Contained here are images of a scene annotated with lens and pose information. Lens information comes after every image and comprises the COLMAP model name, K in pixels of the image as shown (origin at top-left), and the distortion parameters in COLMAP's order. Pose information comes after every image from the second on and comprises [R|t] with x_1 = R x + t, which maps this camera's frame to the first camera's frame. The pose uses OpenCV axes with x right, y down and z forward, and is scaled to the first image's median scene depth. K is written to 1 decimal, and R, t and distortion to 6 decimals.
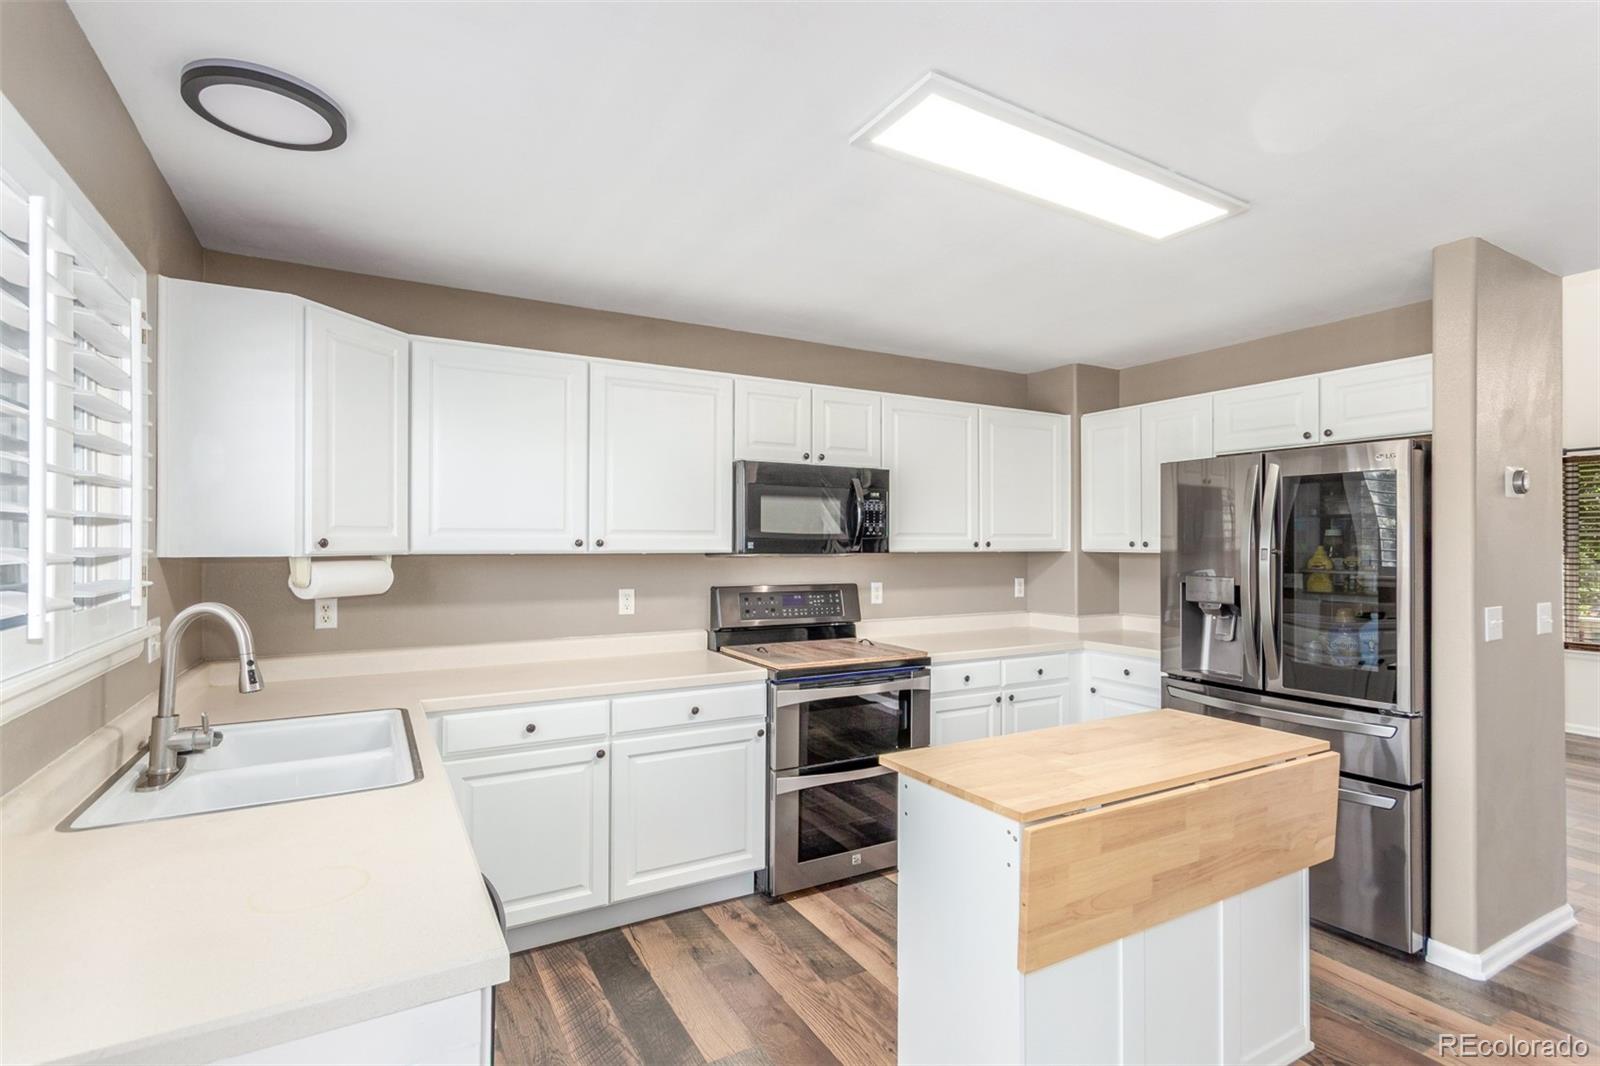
lens RADIAL K [[745.8, 0, 804.8], [0, 745.8, 538.3], [0, 0, 1]] dist [0.002082, 0.000193]
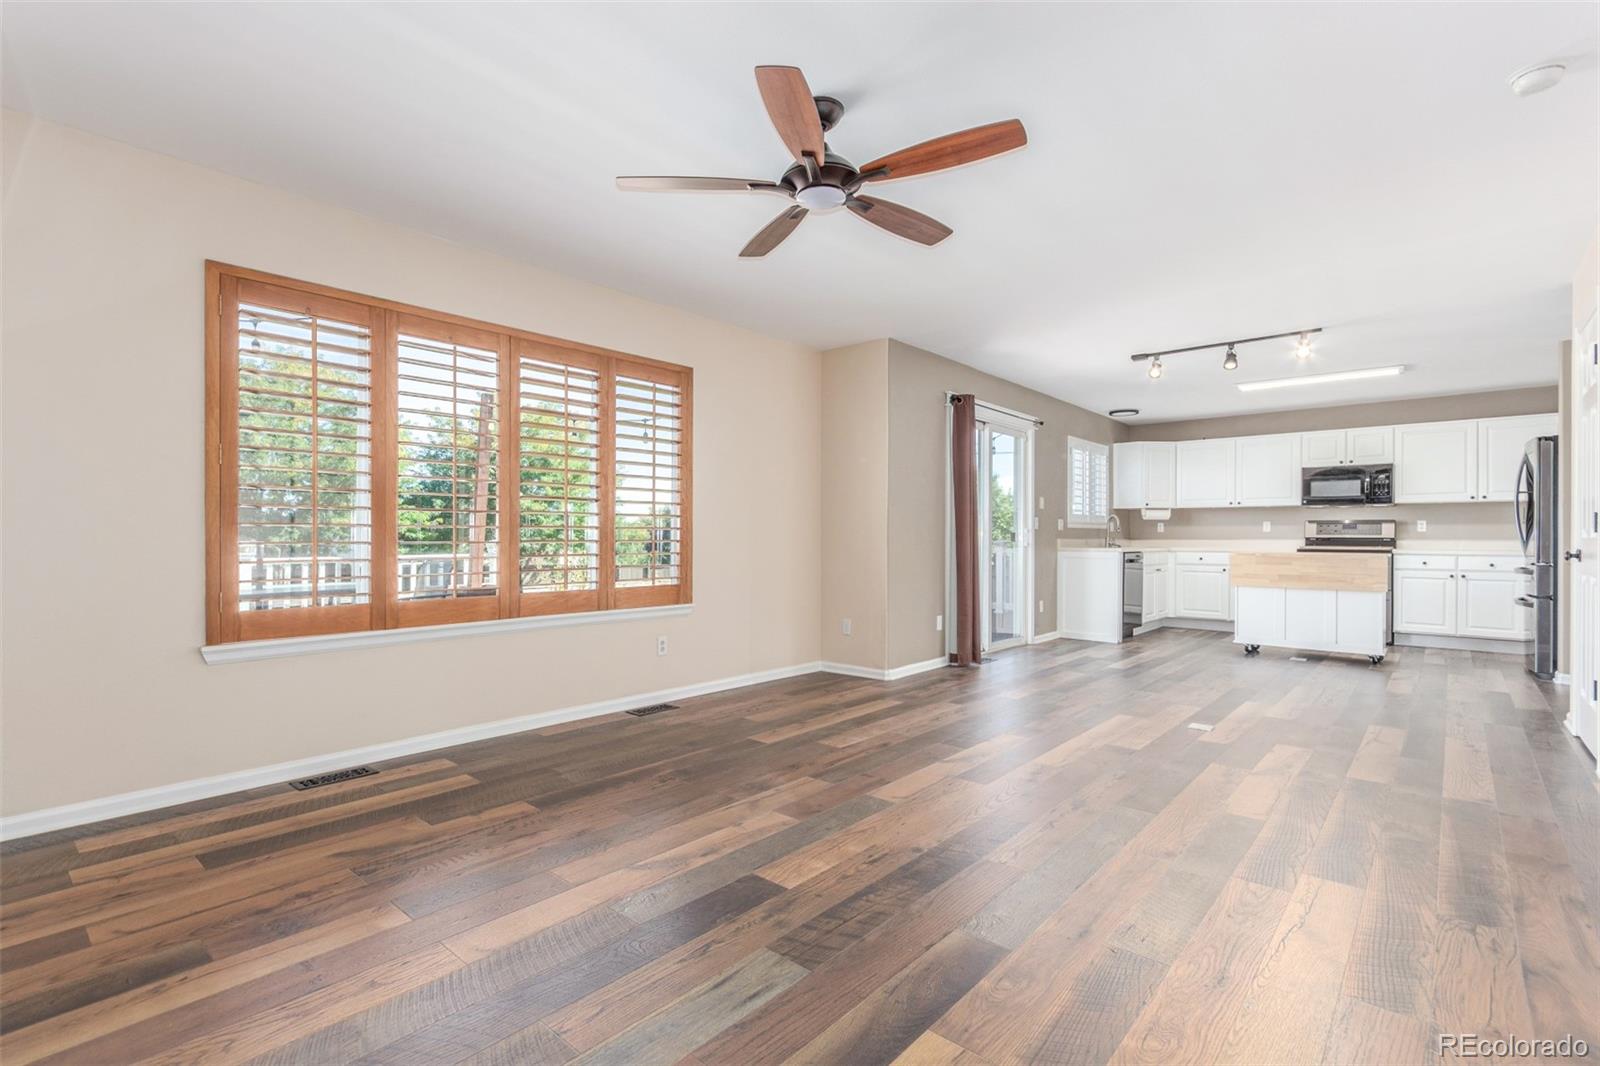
lens RADIAL K [[735.5, 0, 804.5], [0, 735.5, 538.7], [0, 0, 1]] dist [0.002107, 0.001451]
pose [[0.337073, 0.003252, -0.941473, 1.596115], [0.006920, 0.999958, 0.005932, 0.100573], [0.941453, -0.008515, 0.337037, -1.322488]]
